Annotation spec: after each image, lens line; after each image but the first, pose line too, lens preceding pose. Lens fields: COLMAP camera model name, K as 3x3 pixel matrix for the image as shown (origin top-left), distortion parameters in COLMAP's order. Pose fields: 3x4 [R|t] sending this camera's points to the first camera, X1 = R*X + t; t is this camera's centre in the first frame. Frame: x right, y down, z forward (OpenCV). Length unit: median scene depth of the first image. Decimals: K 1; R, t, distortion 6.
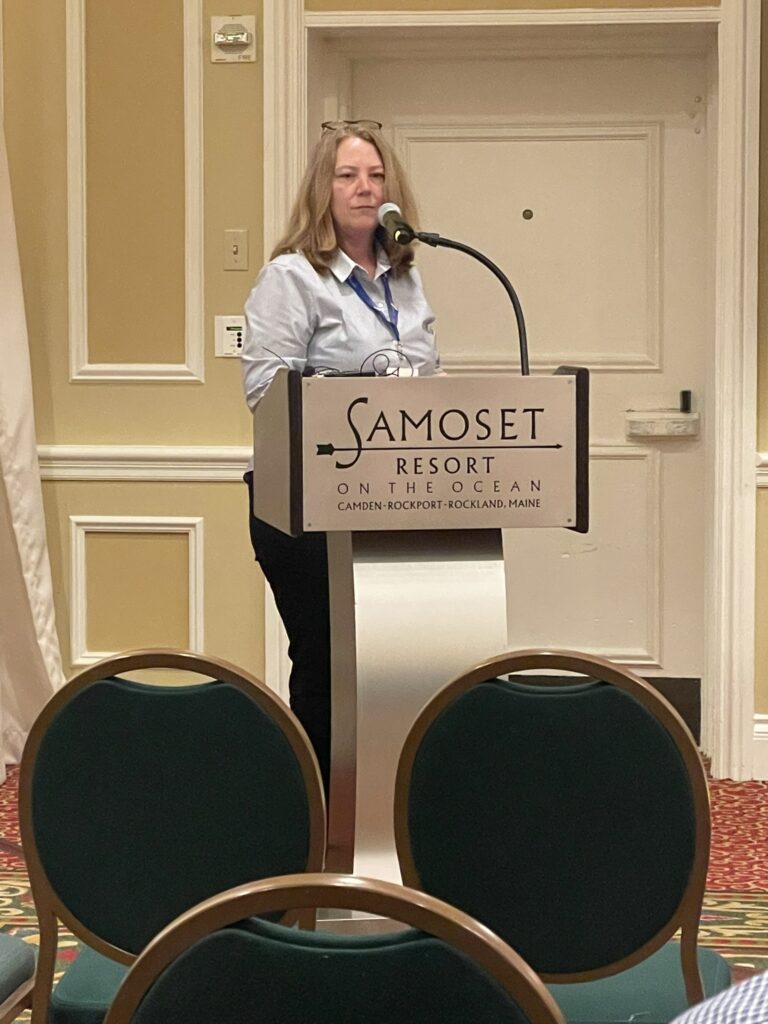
lens RADIAL K [[3128.9, 0, 383.7], [0, 3128.9, 512.1], [0, 0, 1]] dist [0.105659, 0.000000]
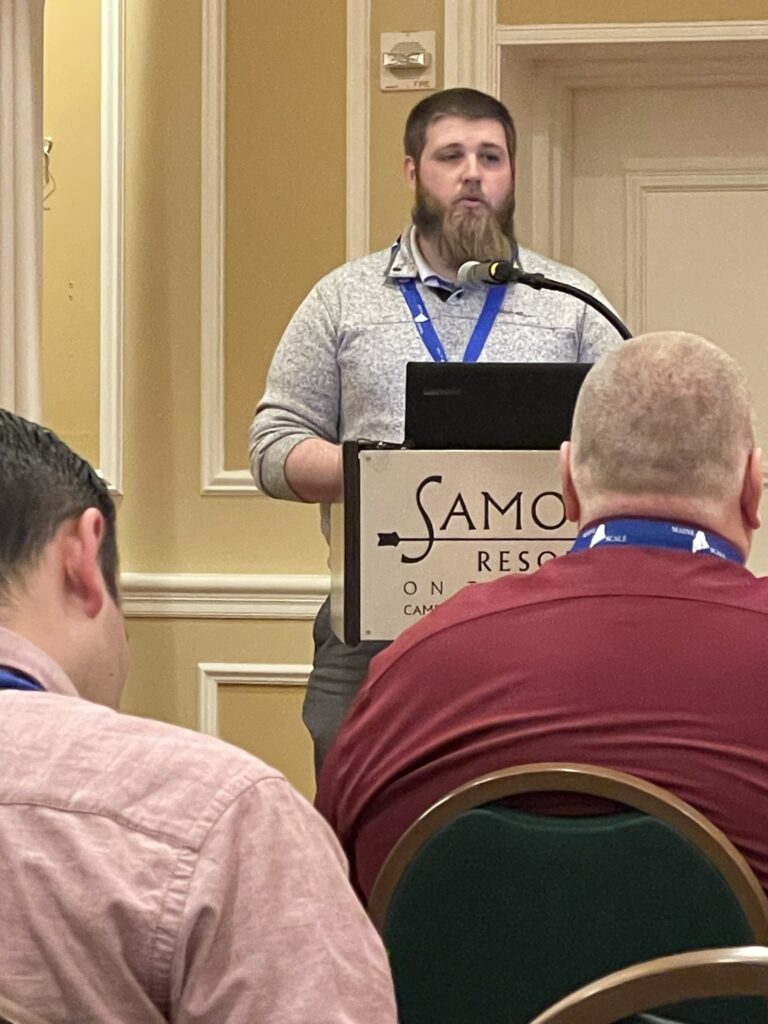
lens RADIAL K [[4286.0, 0, 383.1], [0, 4286.0, 512.5], [0, 0, 1]] dist [0.079377, 0.000000]
pose [[0.993012, 0.006389, -0.117843, 0.109787], [-0.013053, 0.998353, -0.055862, 0.034756], [0.117292, 0.057010, 0.991460, -0.099199]]
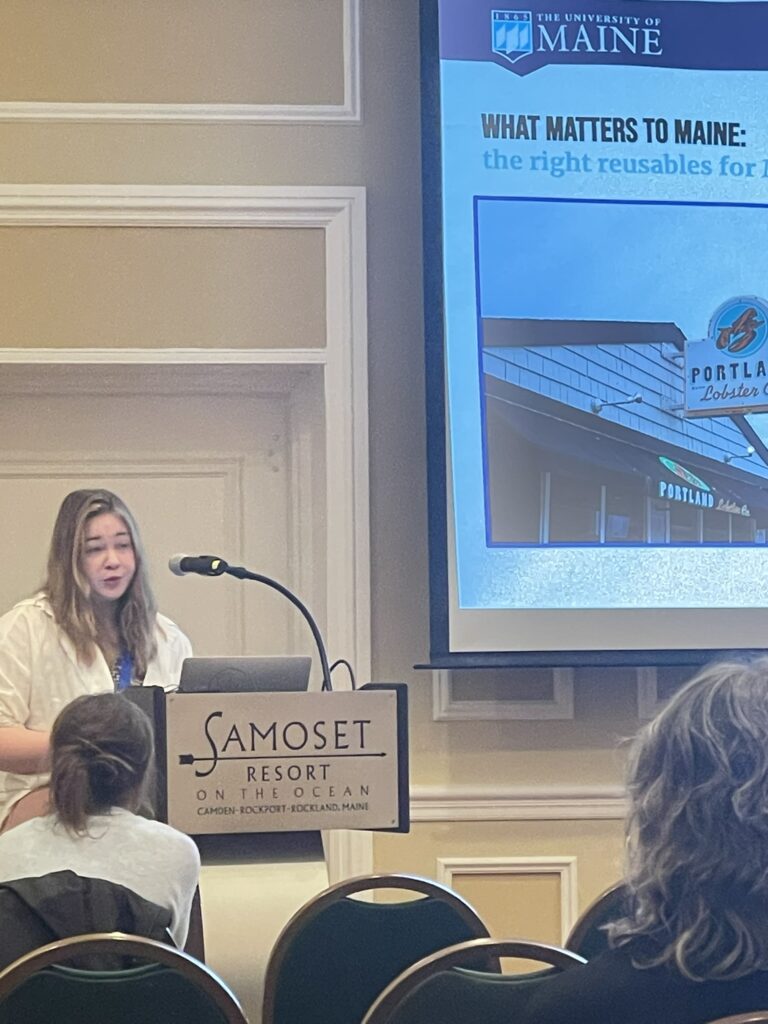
lens RADIAL K [[4180.5, 0, 385.6], [0, 4180.5, 507.8], [0, 0, 1]] dist [0.139001, 0.000000]
pose [[0.964146, -0.000095, 0.265373, -0.337983], [0.029012, 0.994044, -0.105051, 0.048034], [-0.263782, 0.108984, 0.958406, -0.430870]]
